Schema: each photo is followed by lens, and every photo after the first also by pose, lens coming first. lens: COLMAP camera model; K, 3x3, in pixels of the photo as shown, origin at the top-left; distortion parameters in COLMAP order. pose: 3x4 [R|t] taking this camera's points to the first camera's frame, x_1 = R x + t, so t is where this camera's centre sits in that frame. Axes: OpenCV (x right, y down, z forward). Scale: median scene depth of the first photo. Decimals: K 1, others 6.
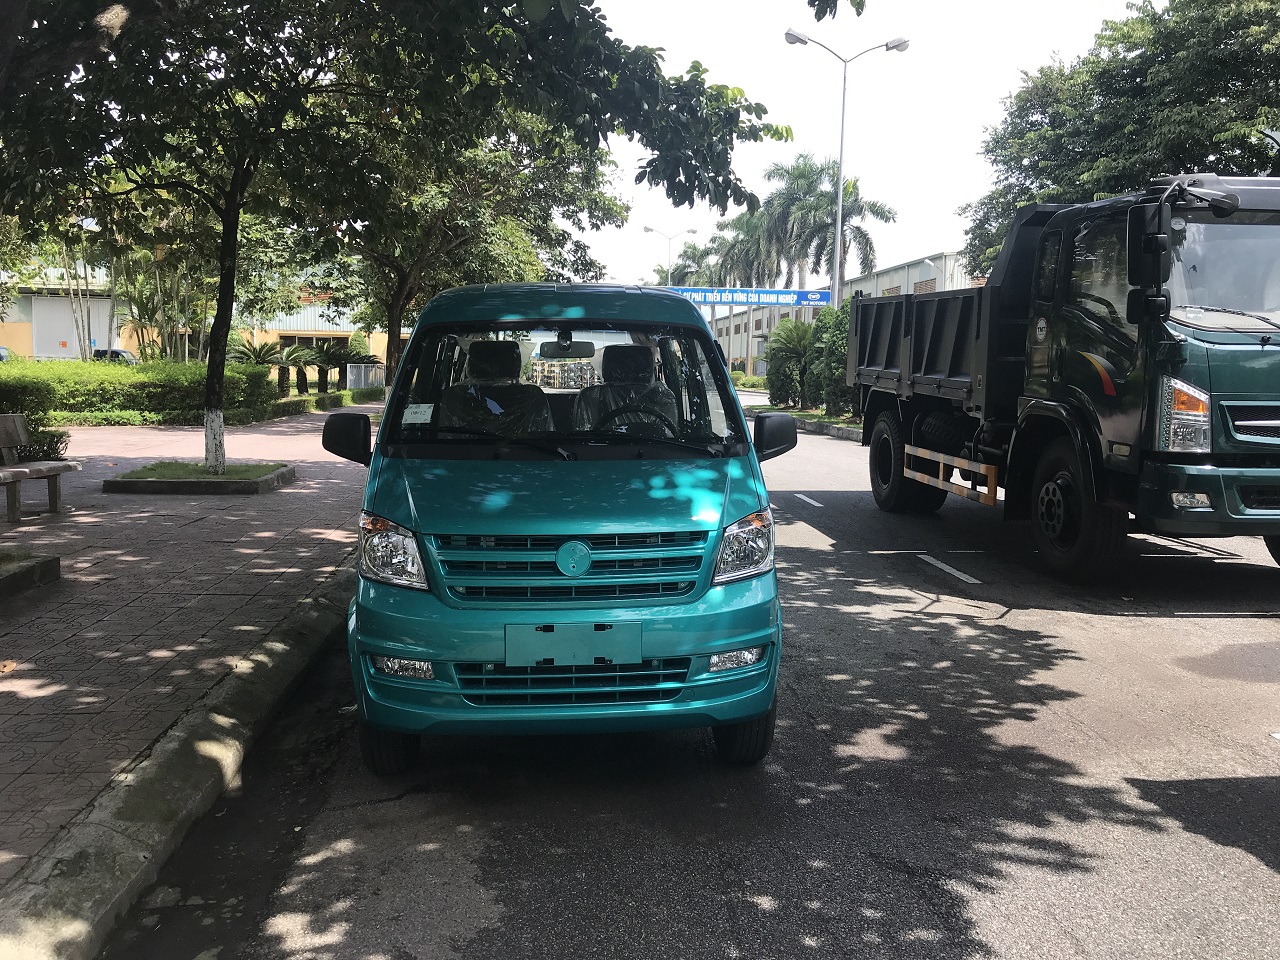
lens RADIAL K [[1063.5, 0, 640.0], [0, 1063.5, 480.0], [0, 0, 1]] dist [0.024775, 0.007408]
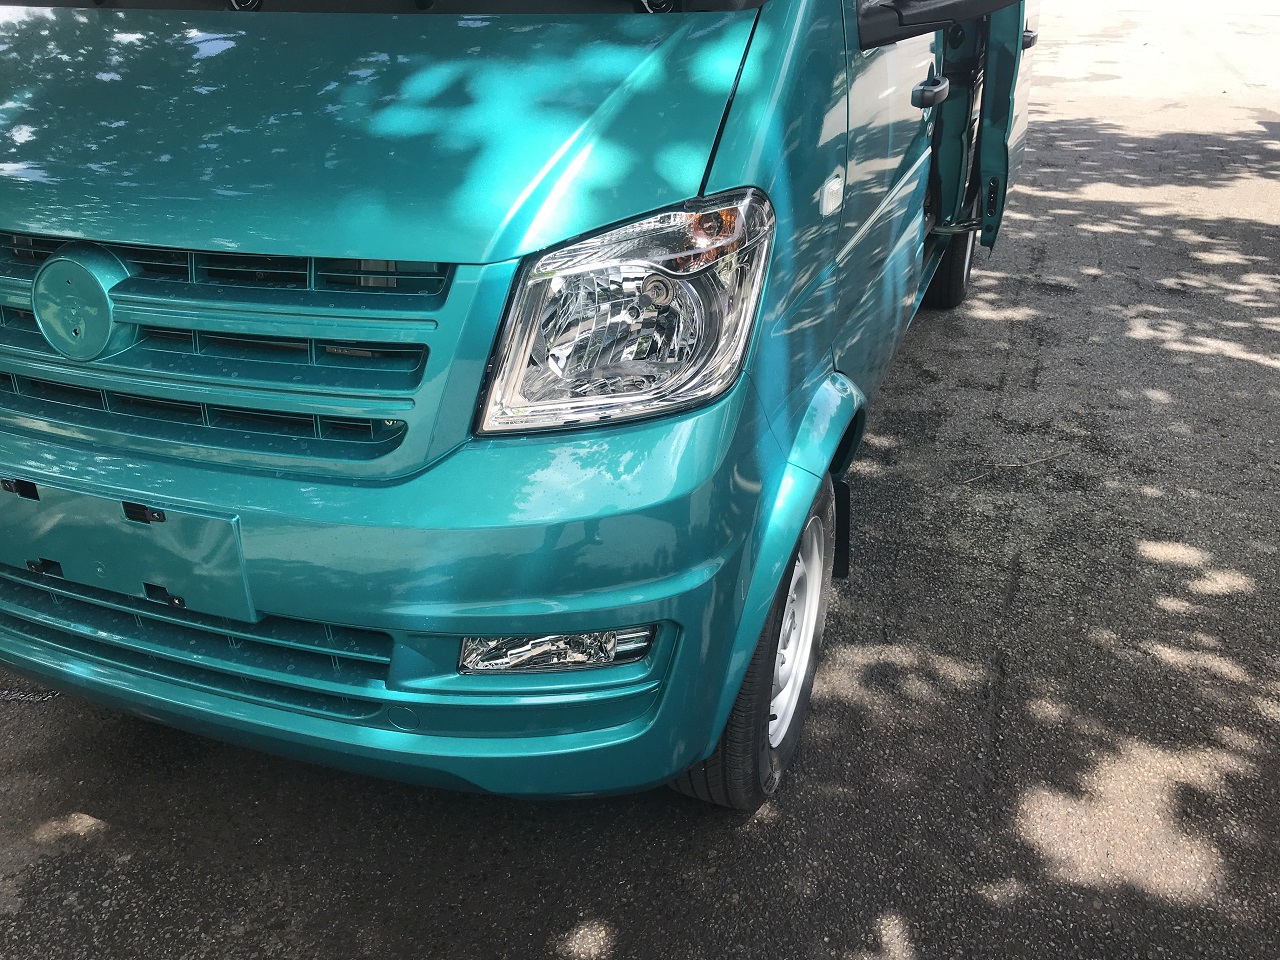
lens RADIAL K [[1063.5, 0, 640.0], [0, 1063.5, 480.0], [0, 0, 1]] dist [0.024775, 0.007408]
pose [[0.881889, 0.197350, -0.428165, 0.246783], [-0.030089, 0.929882, 0.366626, -0.007729], [0.470497, -0.310440, 0.825990, 0.738694]]
